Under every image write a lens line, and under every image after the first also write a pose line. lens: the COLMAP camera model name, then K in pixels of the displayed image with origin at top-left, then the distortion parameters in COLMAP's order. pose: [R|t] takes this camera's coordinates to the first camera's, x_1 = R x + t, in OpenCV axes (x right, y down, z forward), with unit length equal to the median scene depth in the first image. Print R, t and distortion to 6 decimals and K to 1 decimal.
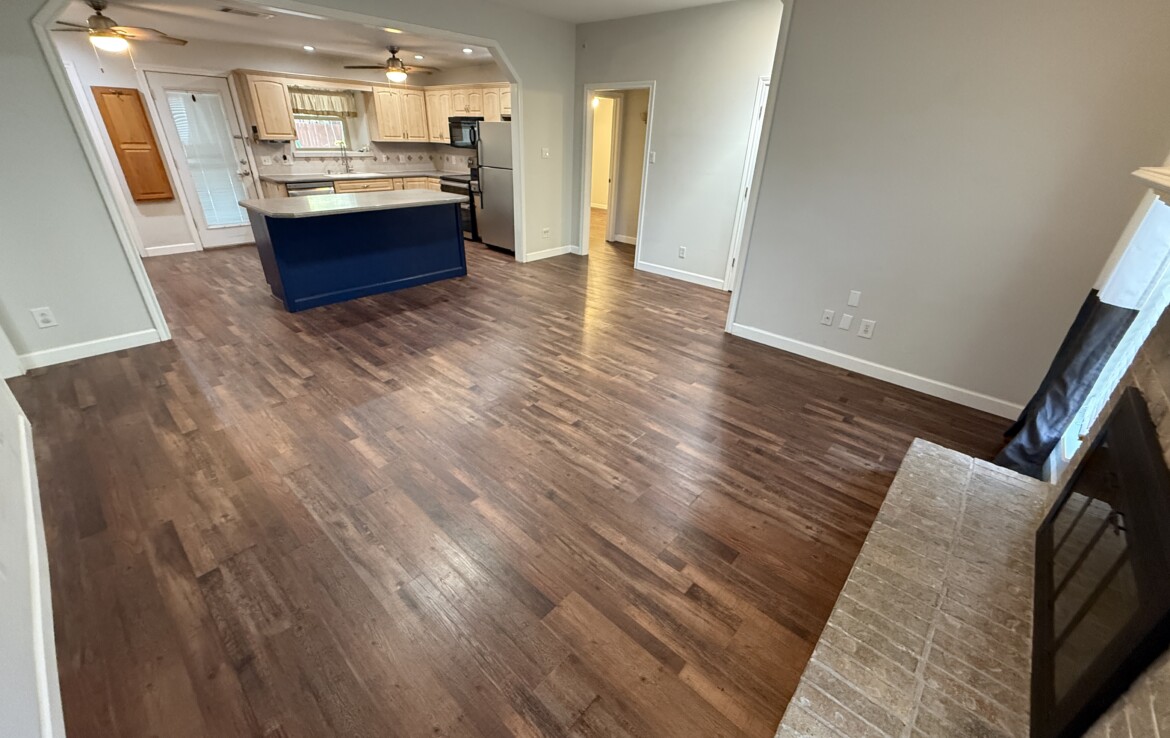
lens RADIAL K [[465.7, 0, 580.7], [0, 465.7, 367.8], [0, 0, 1]] dist [0.001253, 0.000079]
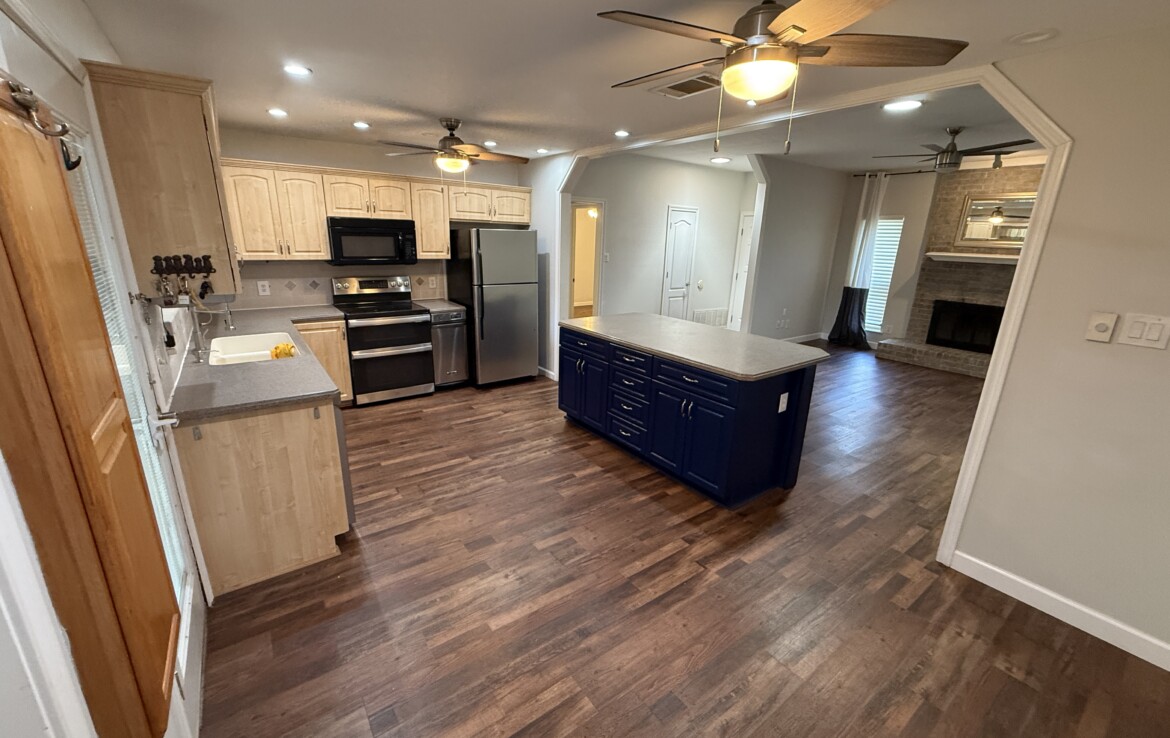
lens RADIAL K [[465.7, 0, 580.7], [0, 465.7, 367.8], [0, 0, 1]] dist [0.001253, 0.000079]
pose [[0.204197, -0.292752, 0.934131, -1.250082], [0.421811, 0.887420, 0.185907, -0.532483], [-0.883391, 0.356065, 0.304694, 0.937871]]
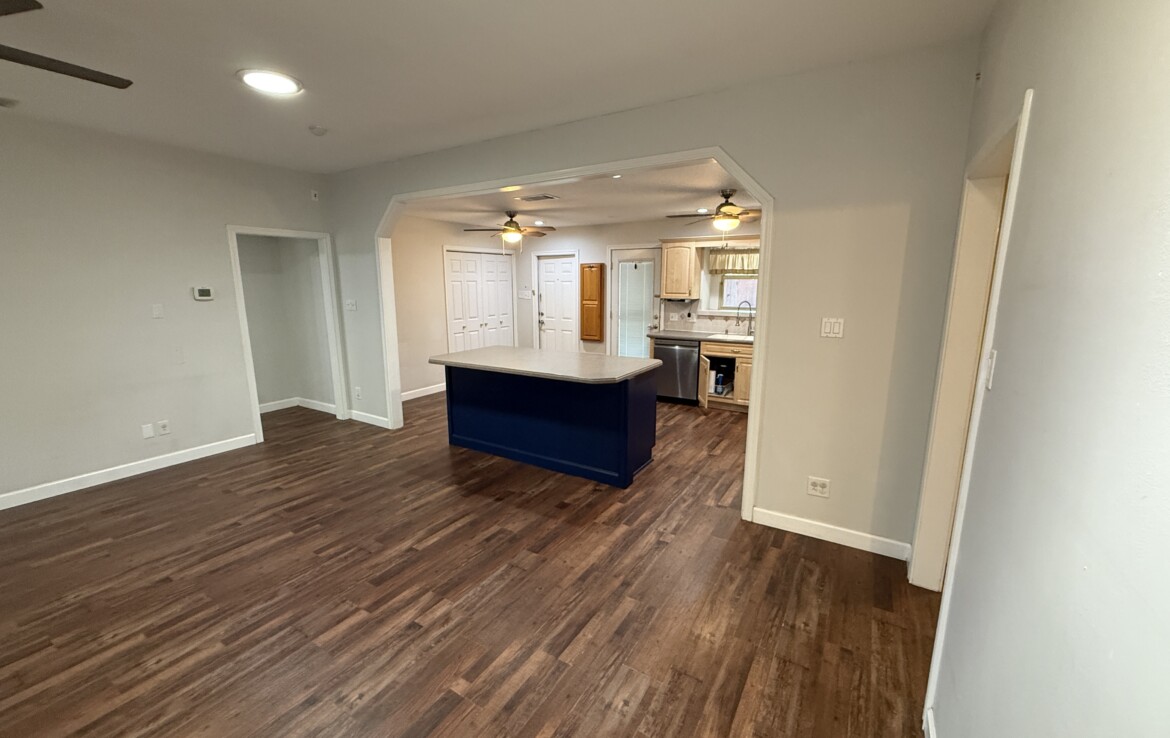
lens RADIAL K [[465.7, 0, 580.7], [0, 465.7, 367.8], [0, 0, 1]] dist [0.001253, 0.000079]
pose [[0.179489, 0.150458, -0.972186, 0.421929], [-0.437173, 0.897493, 0.058185, -0.437020], [0.881285, 0.414570, 0.226867, 0.880853]]
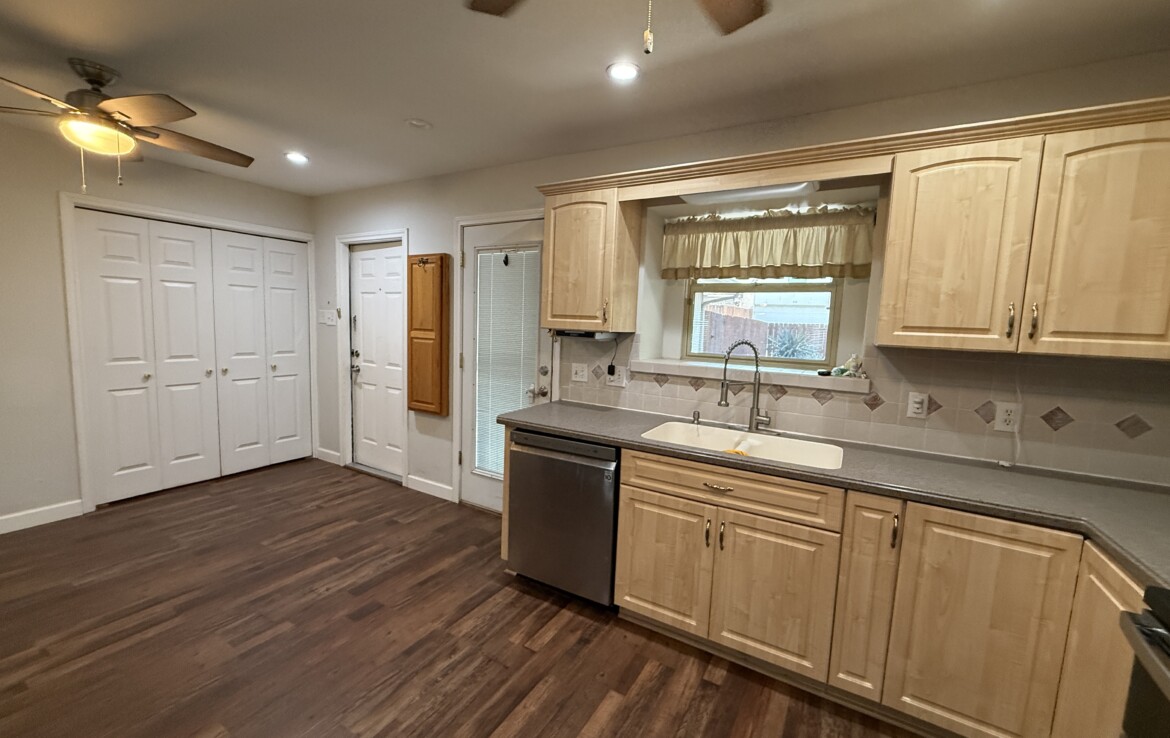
lens RADIAL K [[465.7, 0, 580.7], [0, 465.7, 367.8], [0, 0, 1]] dist [0.001253, 0.000079]
pose [[0.198256, 0.075273, -0.977256, -0.326961], [-0.466747, 0.883991, -0.026600, -0.608015], [0.861883, 0.461405, 0.210389, 1.258176]]
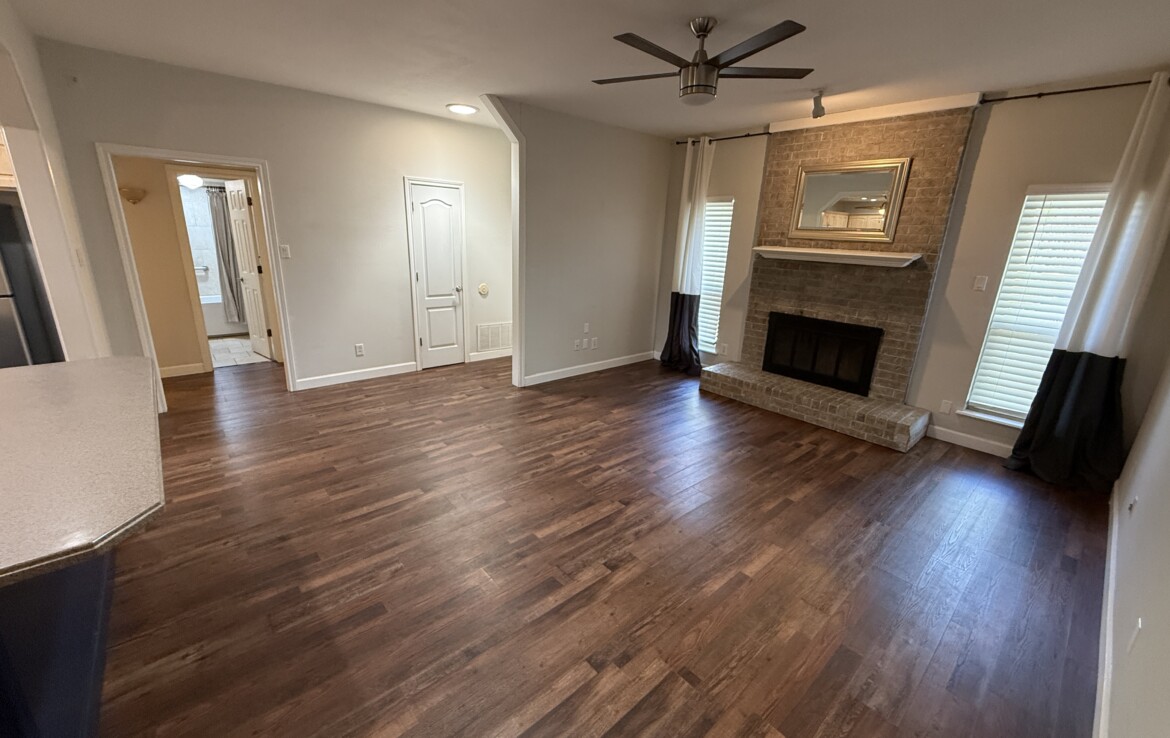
lens RADIAL K [[465.7, 0, 580.7], [0, 465.7, 367.8], [0, 0, 1]] dist [0.001253, 0.000079]
pose [[0.114711, -0.303809, 0.945802, -0.699116], [0.418424, 0.878287, 0.231373, -0.298936], [-0.900979, 0.369205, 0.227870, 0.524695]]
